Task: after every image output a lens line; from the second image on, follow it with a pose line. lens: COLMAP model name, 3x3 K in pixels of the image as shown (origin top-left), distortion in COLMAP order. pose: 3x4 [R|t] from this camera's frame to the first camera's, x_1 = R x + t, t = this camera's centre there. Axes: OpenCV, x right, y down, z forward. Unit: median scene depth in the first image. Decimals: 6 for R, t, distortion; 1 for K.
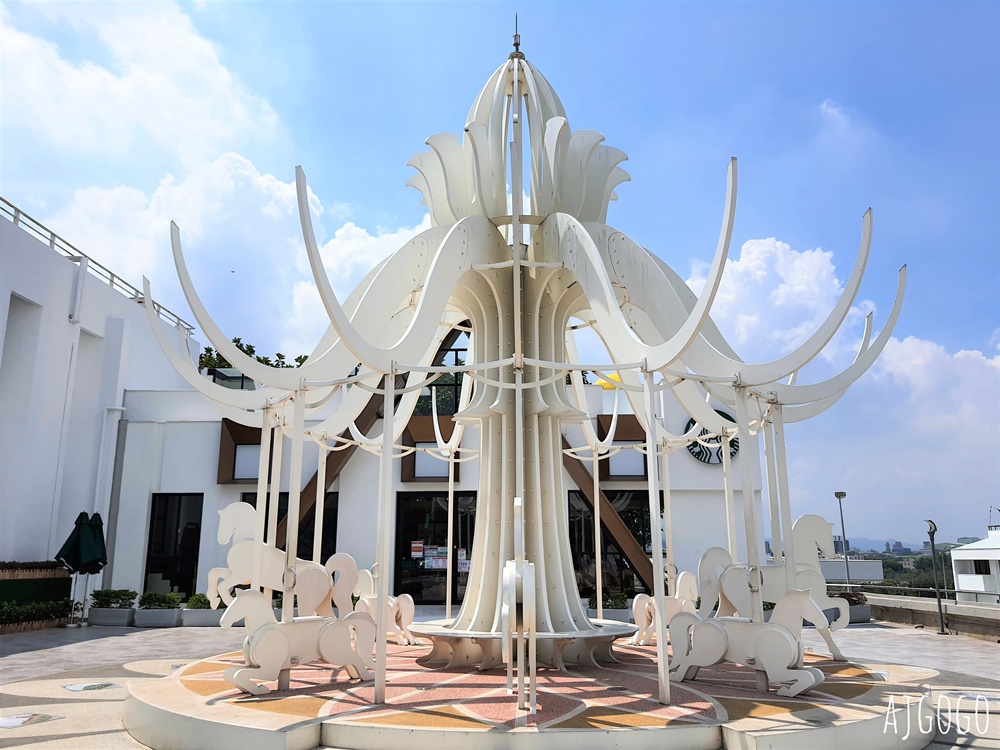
lens RADIAL K [[792.9, 0, 500.0], [0, 792.9, 375.0], [0, 0, 1]] dist [0.064090, -0.003993]
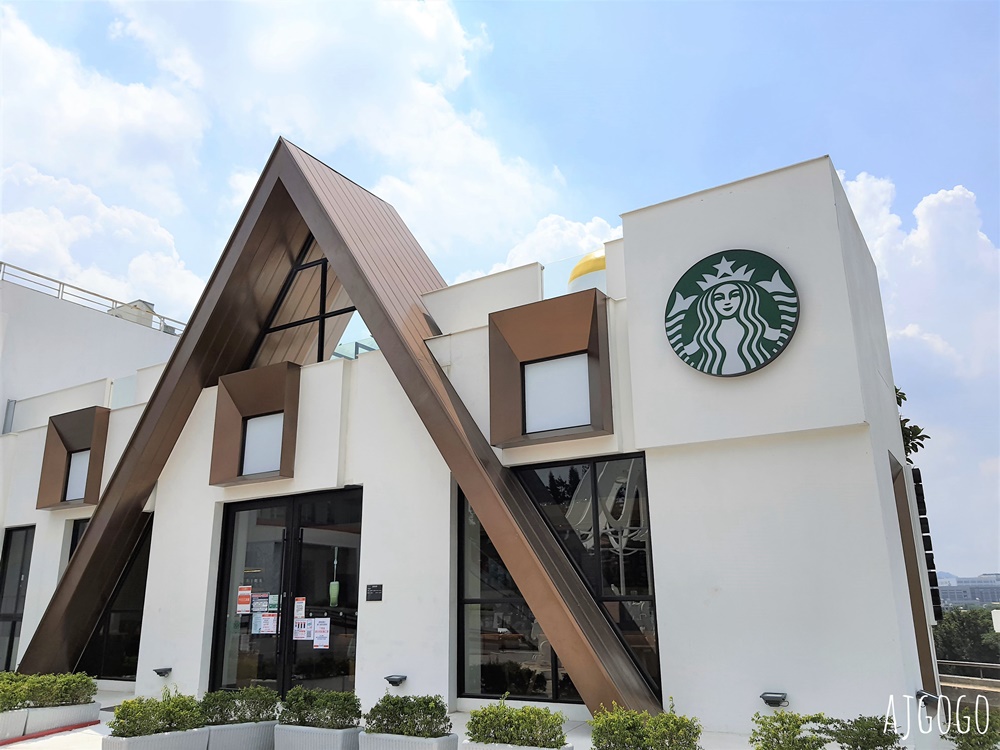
lens RADIAL K [[811.7, 0, 488.9], [0, 811.7, 369.3], [0, 0, 1]] dist [0.078855, -0.160209]
pose [[0.859817, -0.154249, -0.486747, 0.362409], [0.121940, 0.987726, -0.097607, 0.133318], [0.495829, 0.024570, 0.868073, 0.567641]]
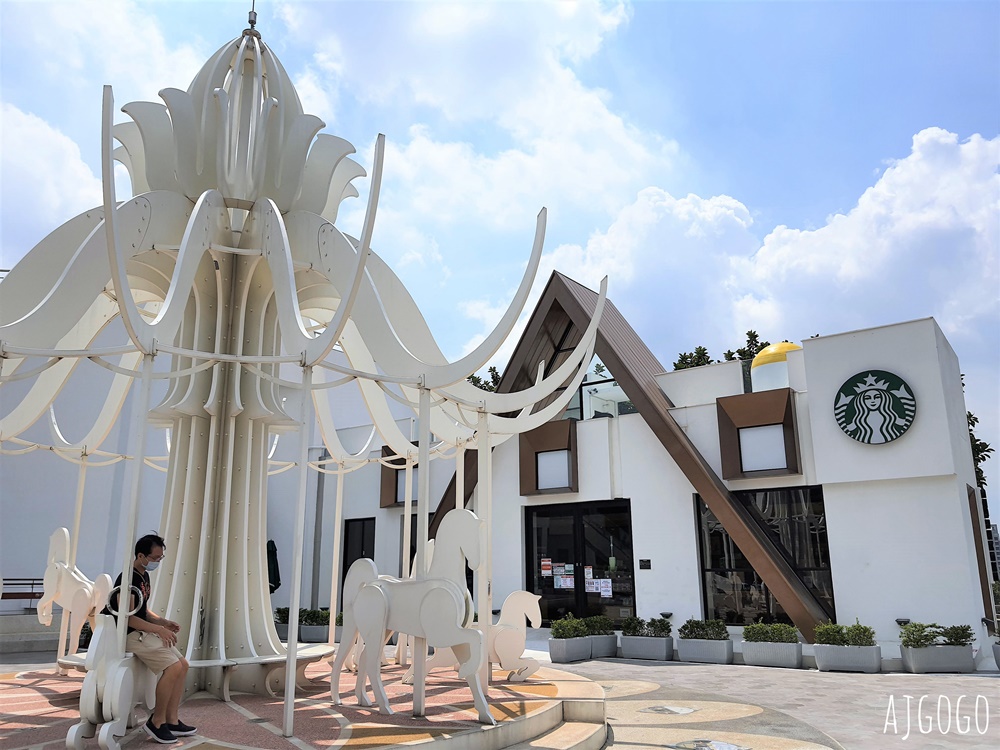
lens RADIAL K [[793.3, 0, 500.0], [0, 793.3, 375.0], [0, 0, 1]] dist [0.071869, -0.138642]
pose [[0.822707, -0.146566, -0.549246, 0.391986], [0.132683, 0.989014, -0.065174, 0.050975], [0.552764, -0.019256, 0.833115, 0.202925]]
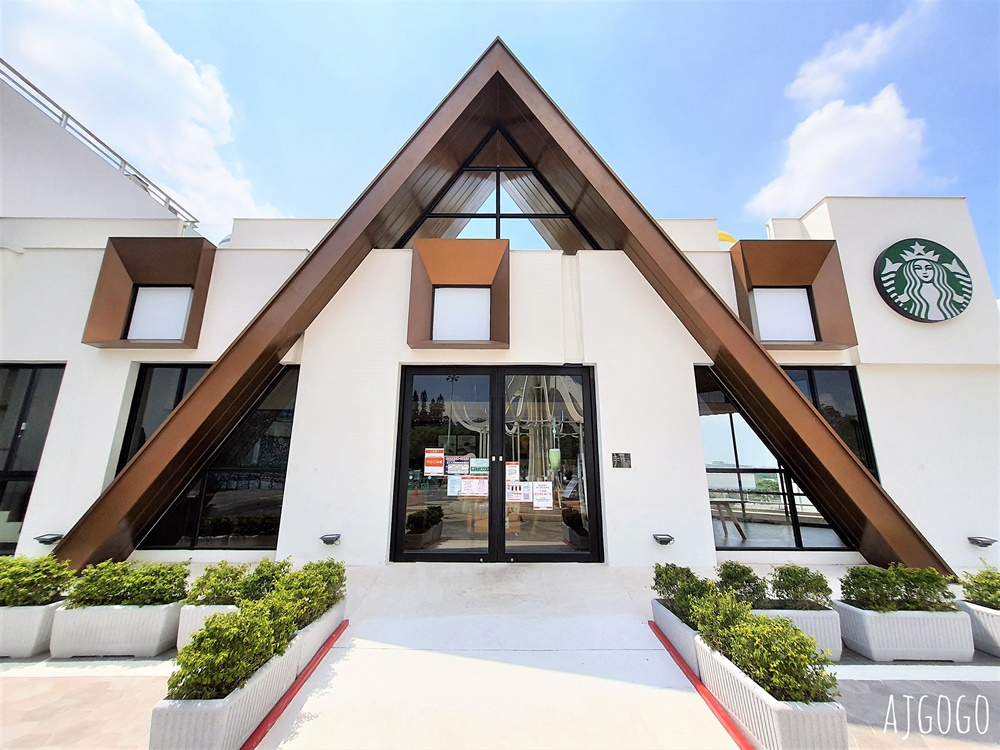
lens RADIAL K [[401.6, 0, 500.0], [0, 401.6, 375.0], [0, 0, 1]] dist [-0.001639, -0.000160]
pose [[0.999234, 0.012588, 0.037063, -0.068072], [-0.012300, 0.999892, -0.007985, 0.157371], [-0.037160, 0.007523, 0.999281, 0.705983]]
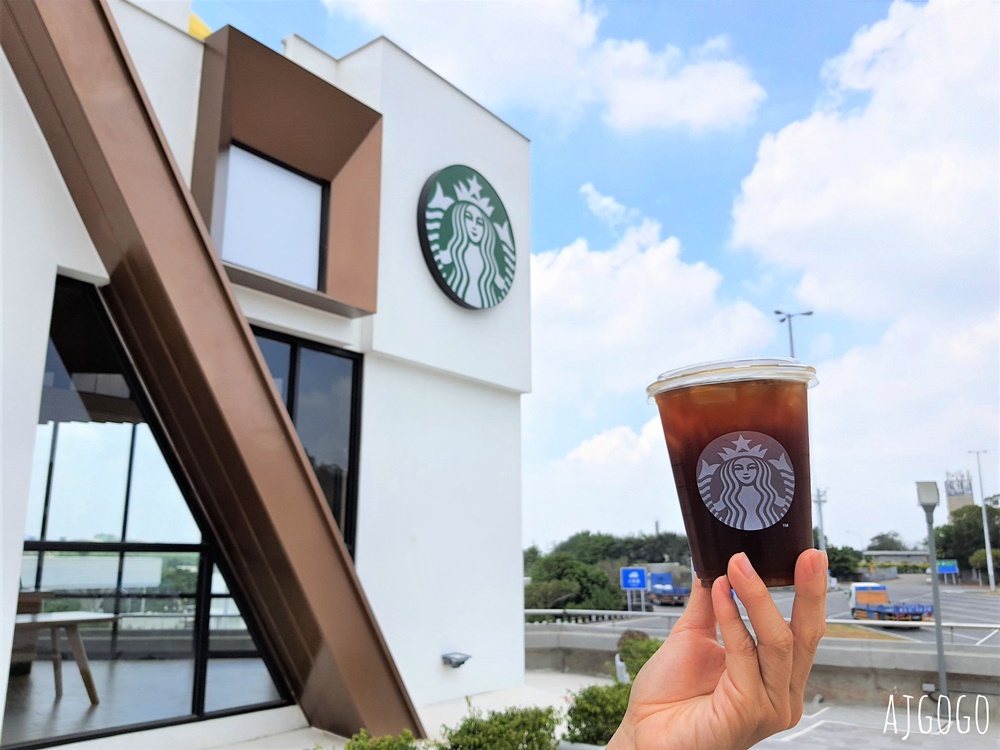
lens RADIAL K [[811.7, 0, 488.9], [0, 811.7, 369.3], [0, 0, 1]] dist [0.078855, -0.160209]
pose [[0.568306, 0.179772, 0.802938, -0.025015], [-0.187984, 0.978399, -0.086005, 0.169781], [-0.801056, -0.102062, 0.589825, 0.761210]]
